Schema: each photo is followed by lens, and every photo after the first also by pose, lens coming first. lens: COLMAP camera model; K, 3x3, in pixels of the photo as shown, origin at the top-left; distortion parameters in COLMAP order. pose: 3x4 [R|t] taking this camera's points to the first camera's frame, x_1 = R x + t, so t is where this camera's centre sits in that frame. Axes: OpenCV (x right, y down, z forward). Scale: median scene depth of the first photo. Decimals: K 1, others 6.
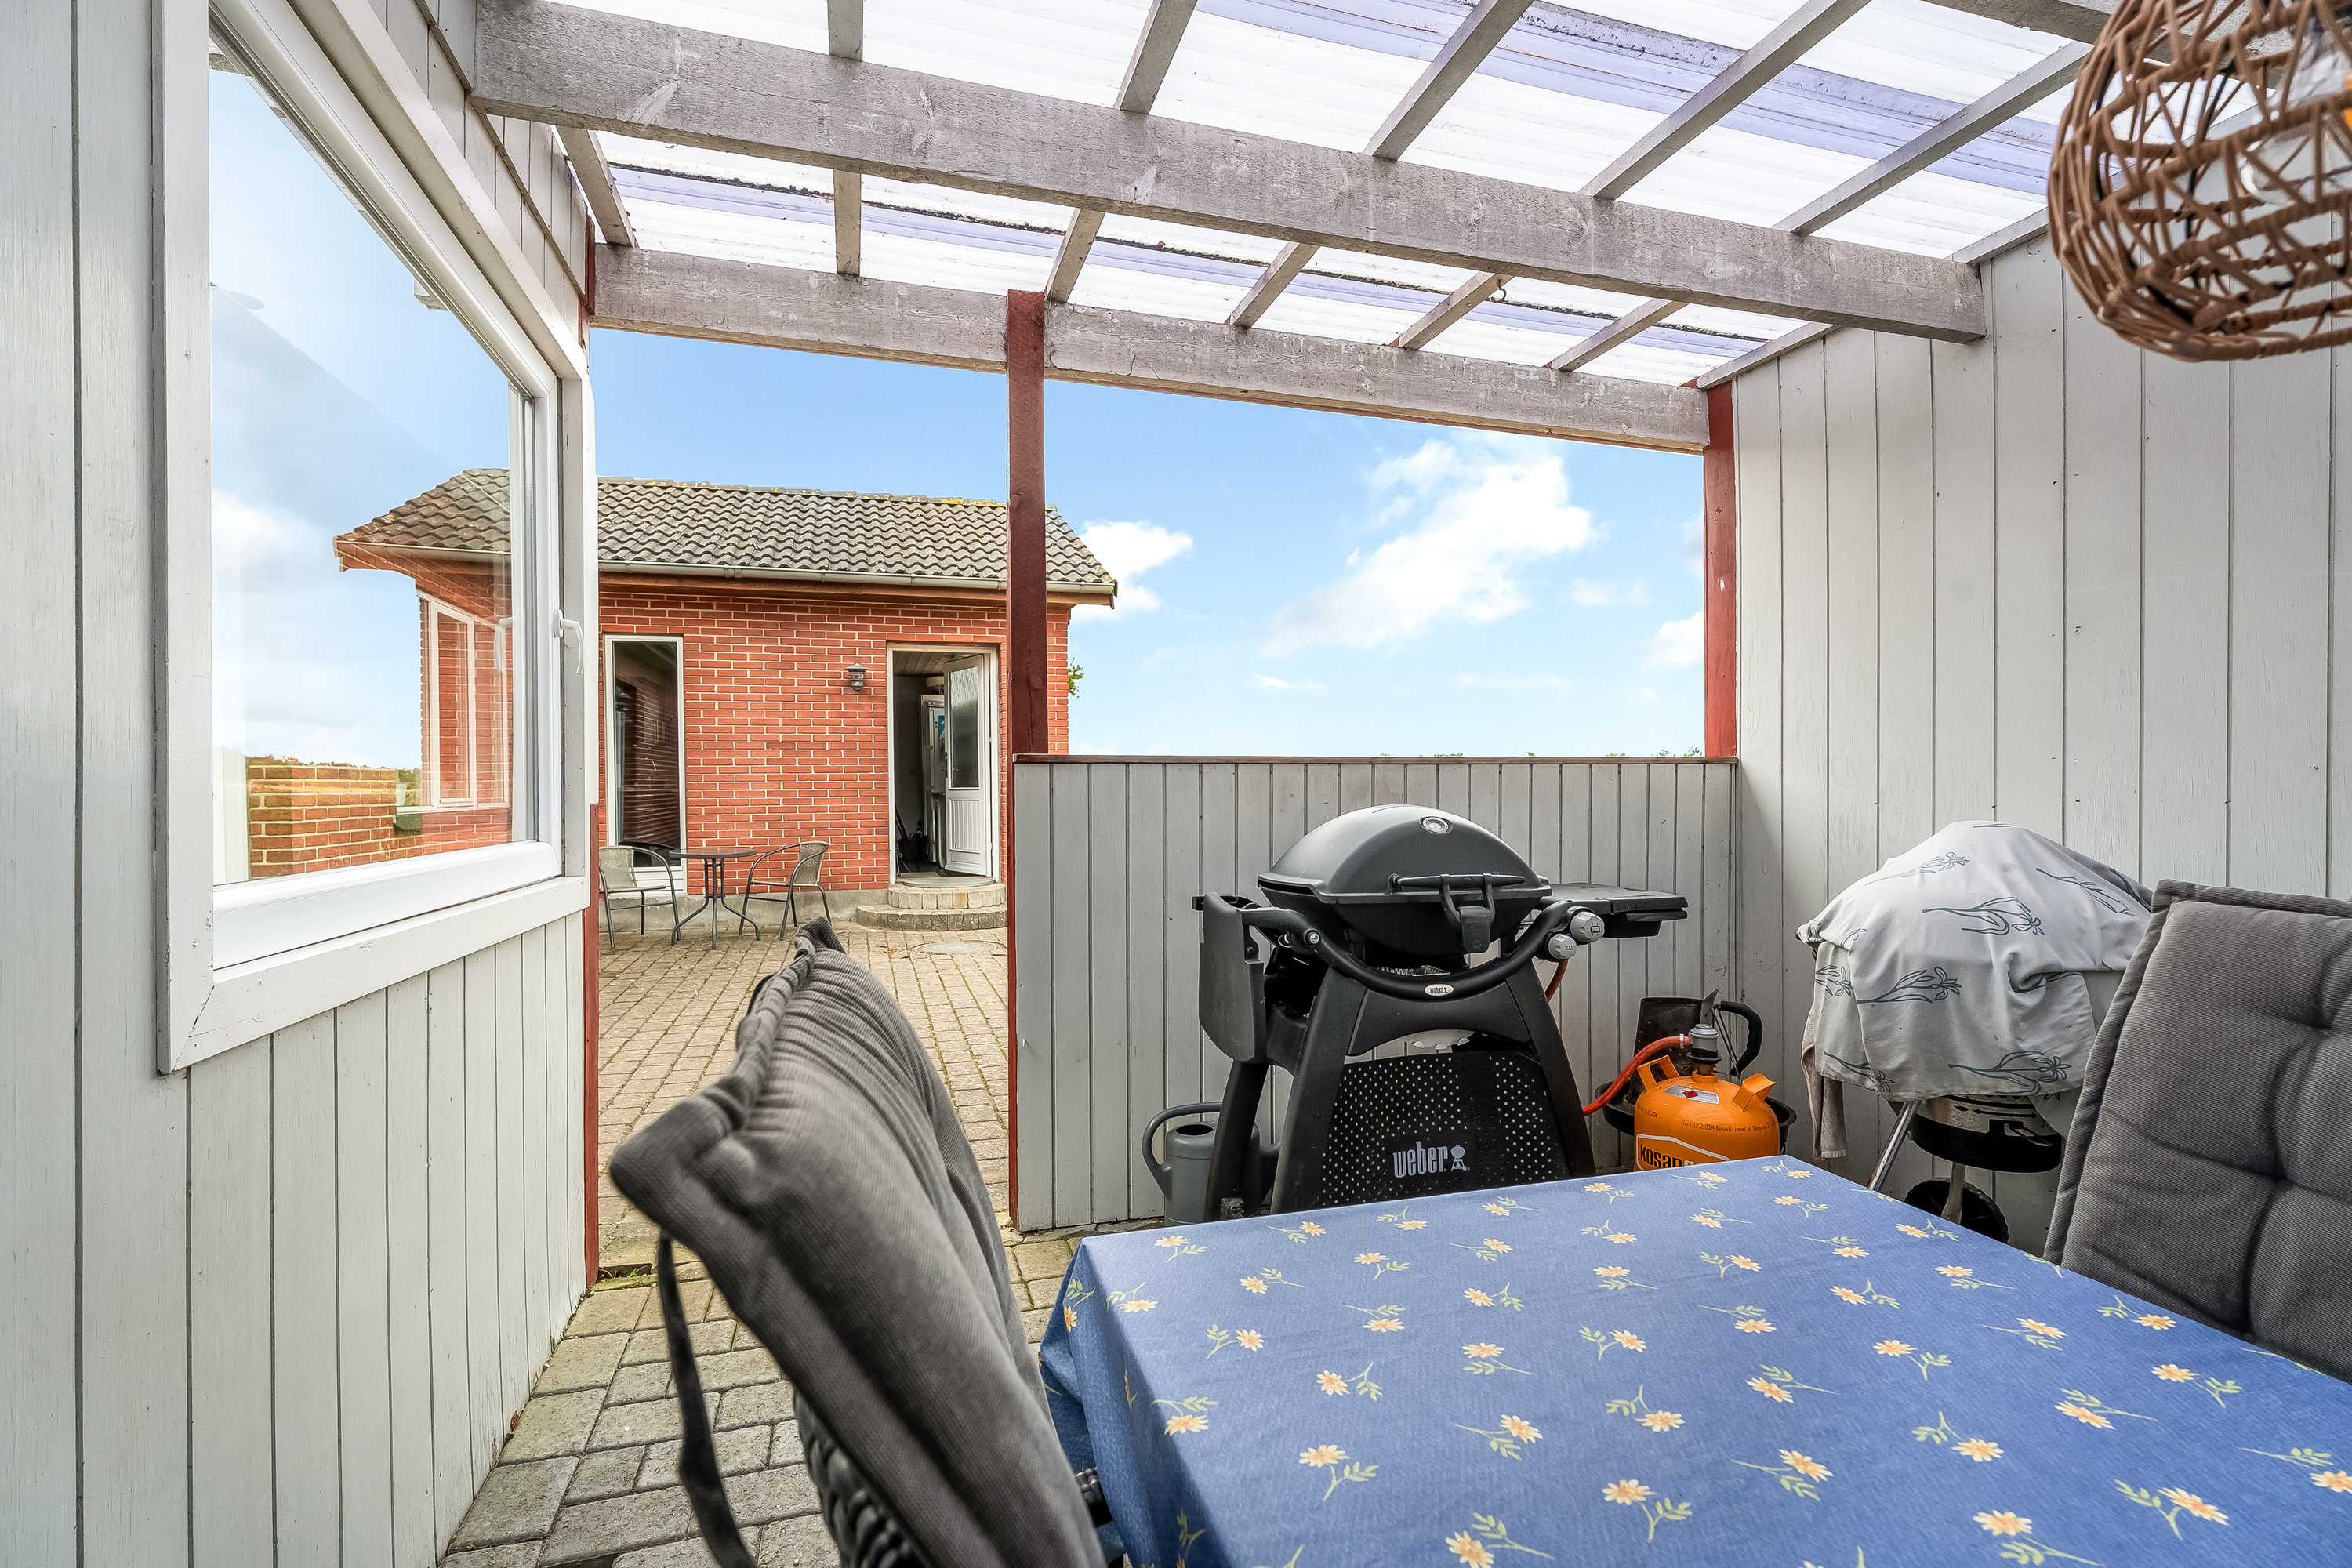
lens RADIAL K [[1072.8, 0, 1180.9], [0, 1072.8, 805.3], [0, 0, 1]] dist [-0.021366, -0.000713]
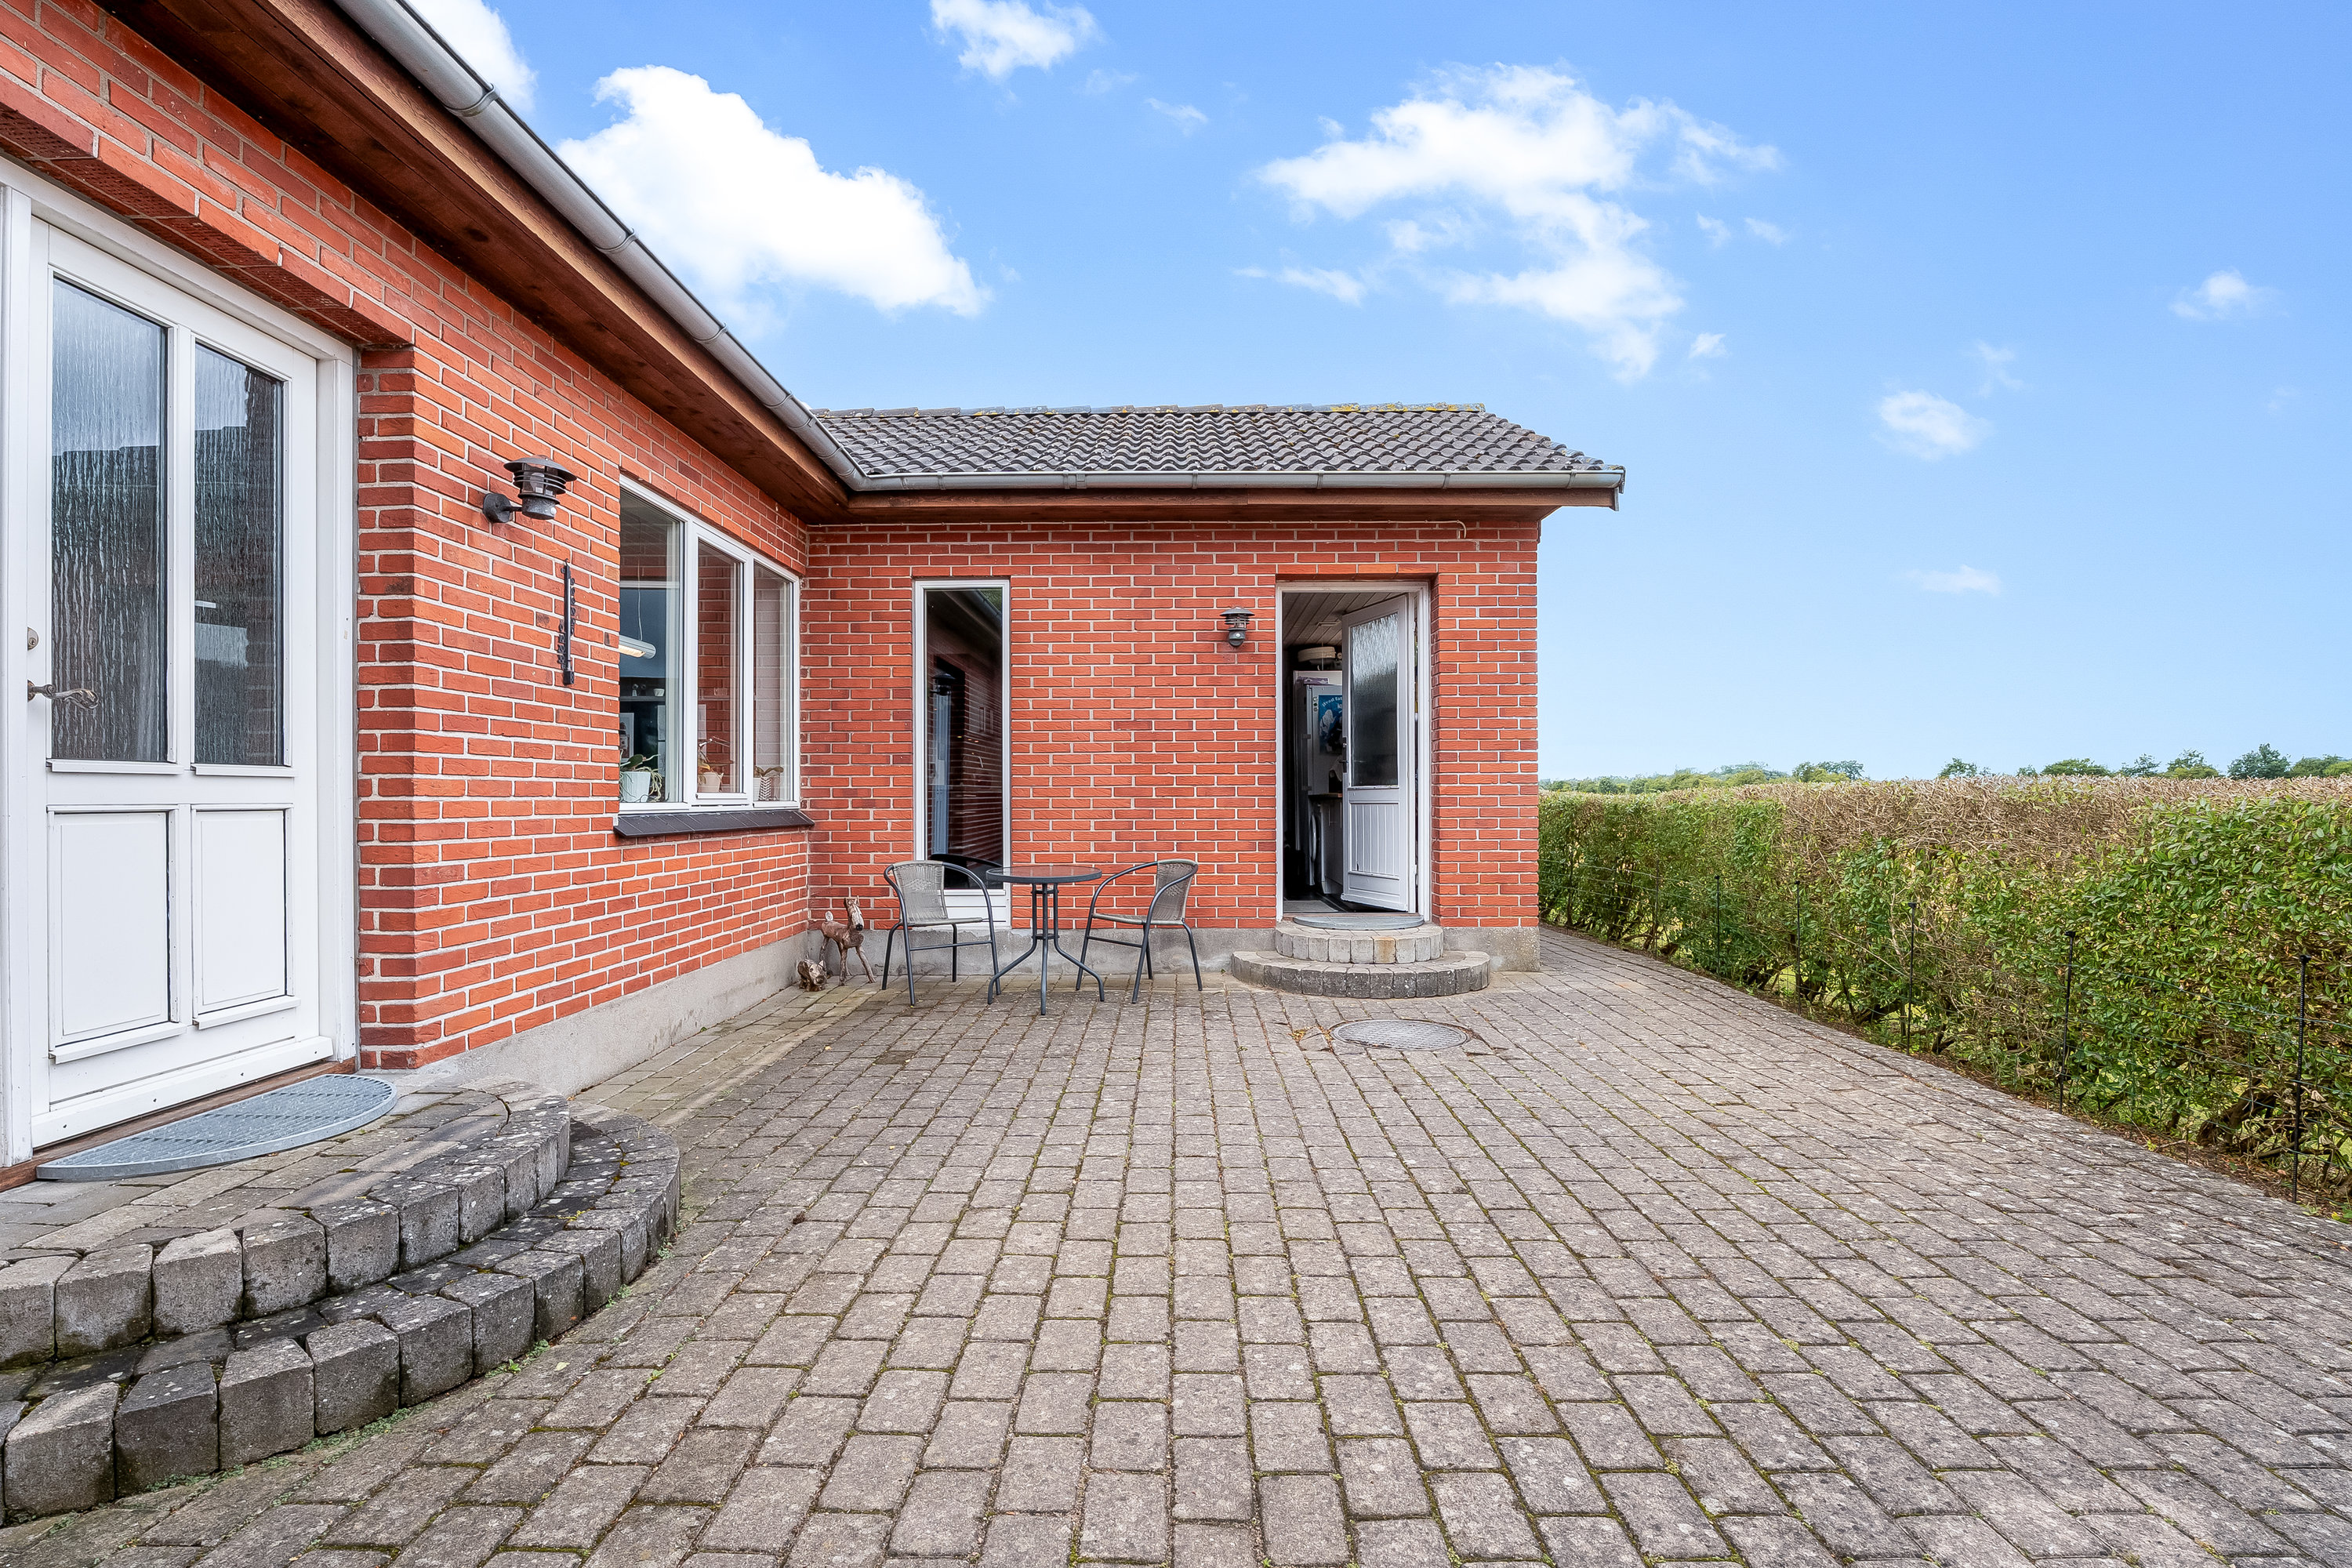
lens RADIAL K [[1072.8, 0, 1168.4], [0, 1072.8, 790.0], [0, 0, 1]] dist [-0.021366, -0.000713]
pose [[0.955664, 0.001844, -0.294452, -0.140936], [-0.009127, 0.999685, -0.023362, 0.004697], [0.294317, 0.025014, 0.955381, 0.323272]]
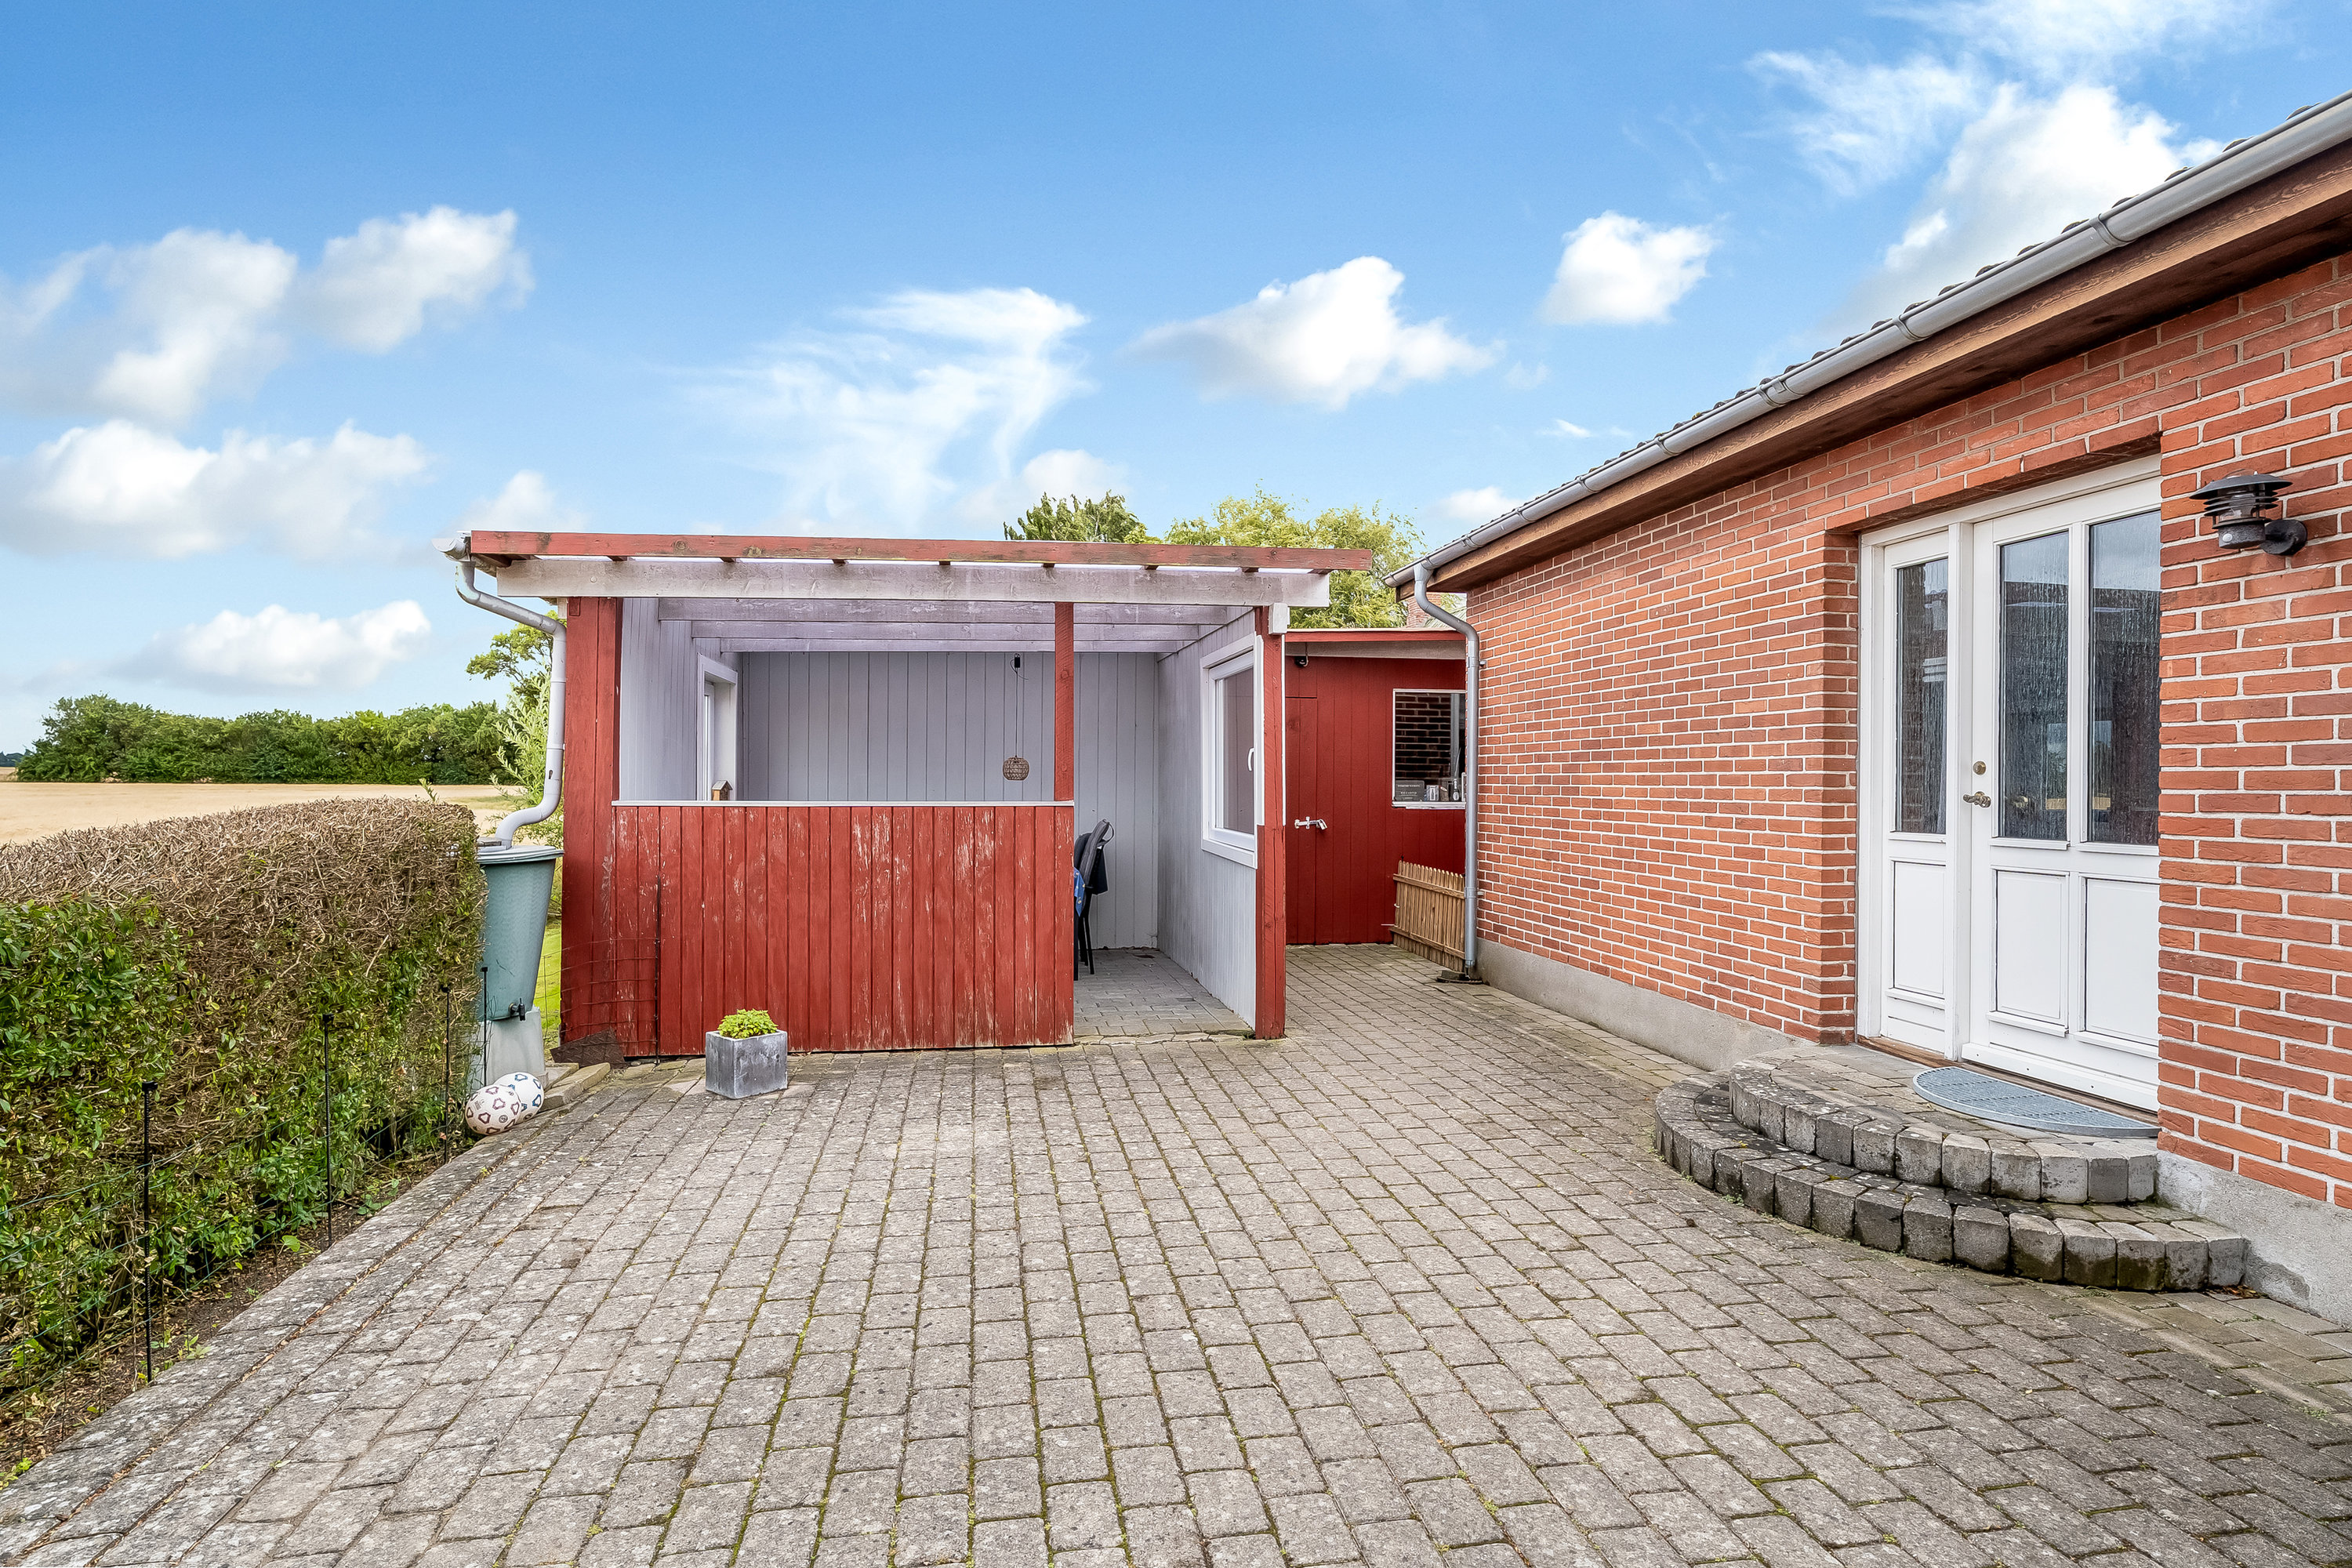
lens RADIAL K [[1202.5, 0, 1178.5], [0, 1202.5, 781.0], [0, 0, 1]] dist [-0.002629, -0.000122]
pose [[-0.993041, -0.001154, 0.117763, -0.210134], [0.001029, 0.999829, 0.018471, -0.043015], [-0.117764, 0.018464, -0.992870, 1.077901]]
